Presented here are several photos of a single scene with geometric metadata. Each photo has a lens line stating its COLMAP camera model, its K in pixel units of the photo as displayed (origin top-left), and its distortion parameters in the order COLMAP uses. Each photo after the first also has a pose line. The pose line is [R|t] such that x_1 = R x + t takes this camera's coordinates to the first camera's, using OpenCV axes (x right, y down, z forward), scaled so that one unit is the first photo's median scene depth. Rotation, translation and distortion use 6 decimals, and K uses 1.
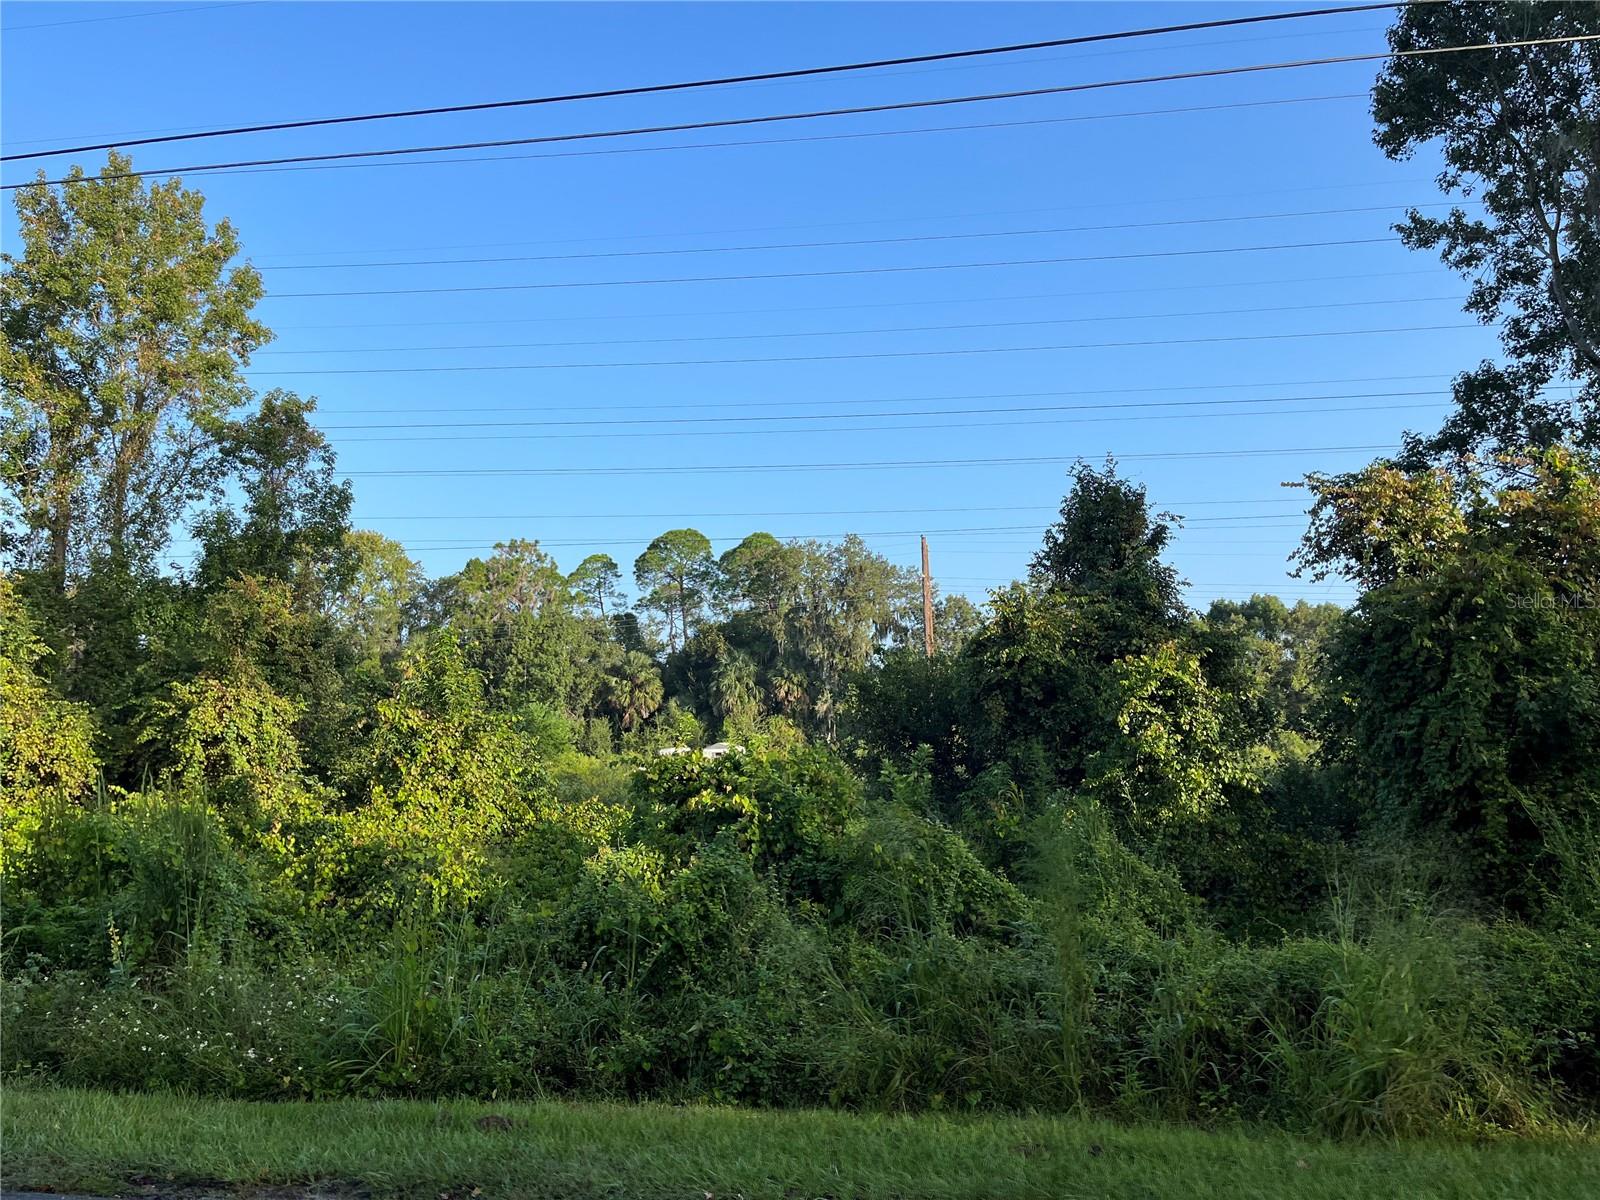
lens RADIAL K [[1212.7, 0, 805.0], [0, 1212.7, 611.1], [0, 0, 1]] dist [0.080342, -0.105375]
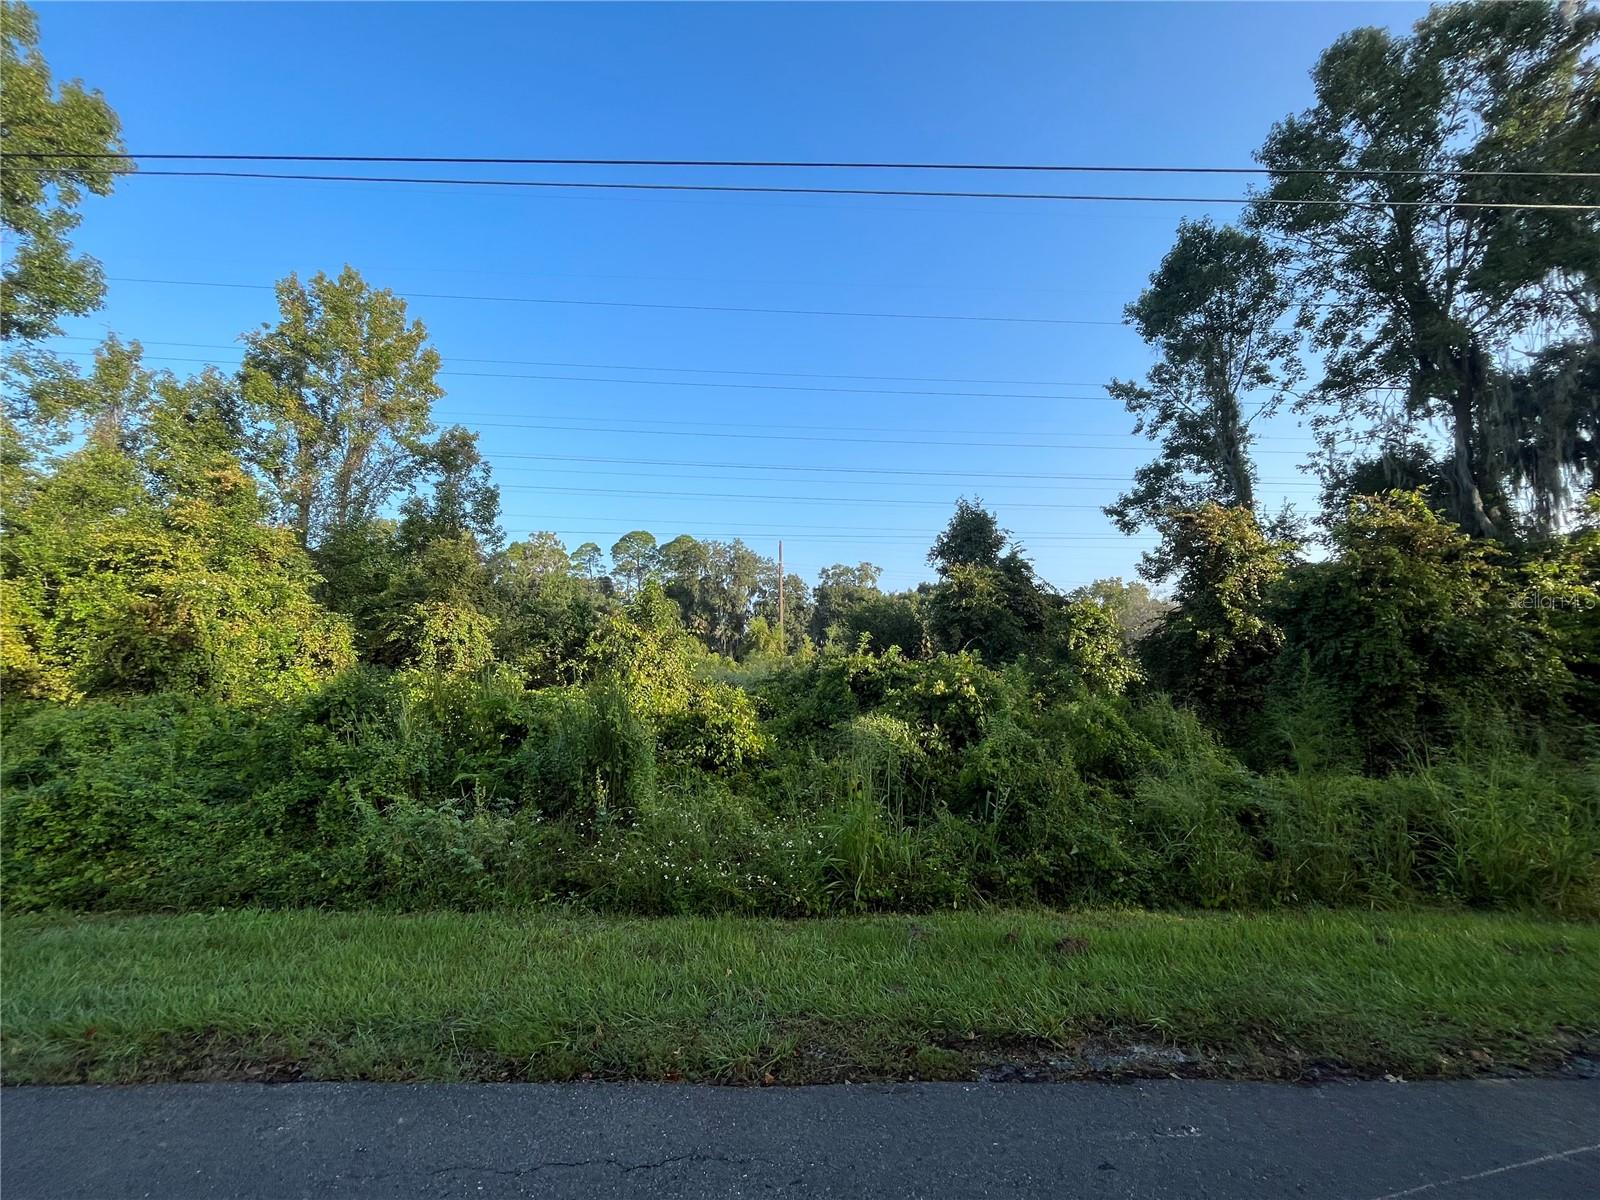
lens RADIAL K [[647.2, 0, 797.7], [0, 647.2, 597.8], [0, 0, 1]] dist [-0.002812, -0.000520]
pose [[0.983889, 0.035612, 0.175195, -0.173680], [-0.039614, 0.999027, 0.019400, 0.015736], [-0.174334, -0.026028, 0.984343, 0.106584]]
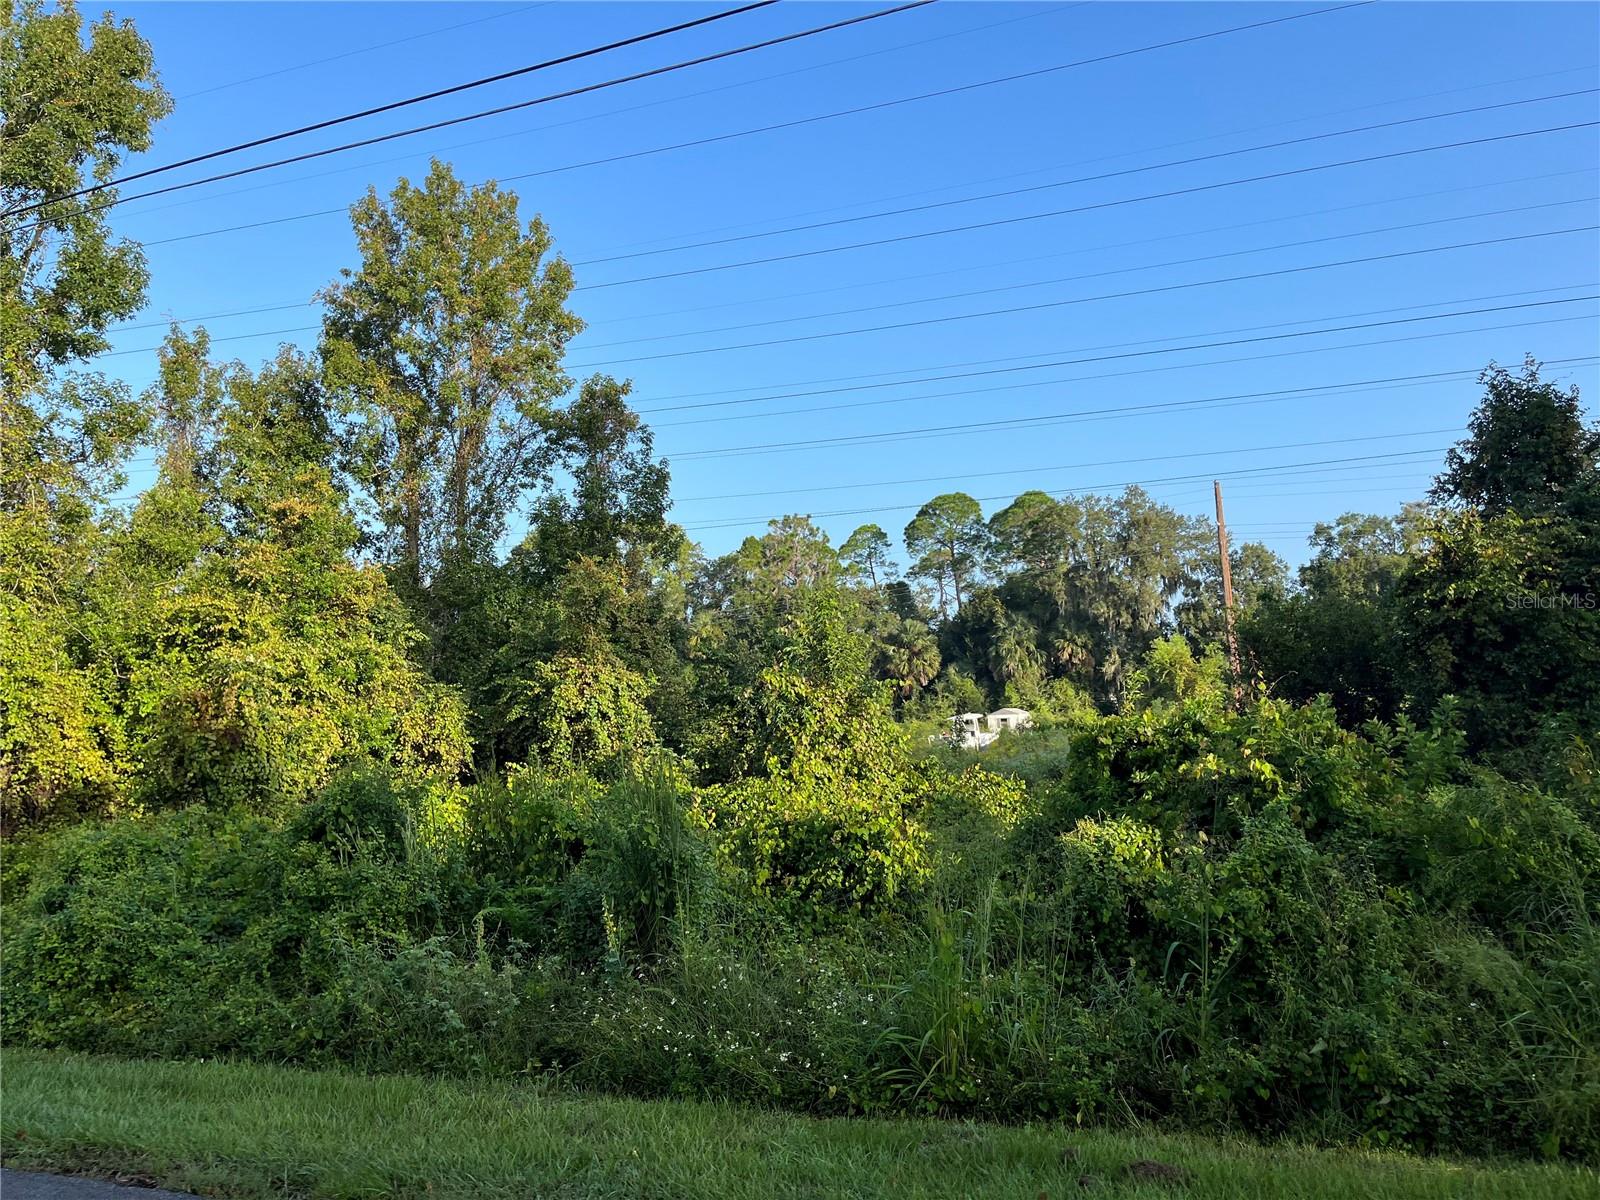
lens RADIAL K [[1212.7, 0, 806.9], [0, 1212.7, 601.6], [0, 0, 1]] dist [0.080342, -0.105375]
pose [[0.977123, -0.049261, -0.206891, -0.075821], [0.053036, 0.998511, 0.012734, 0.006468], [0.205956, -0.023415, 0.978281, 0.047048]]
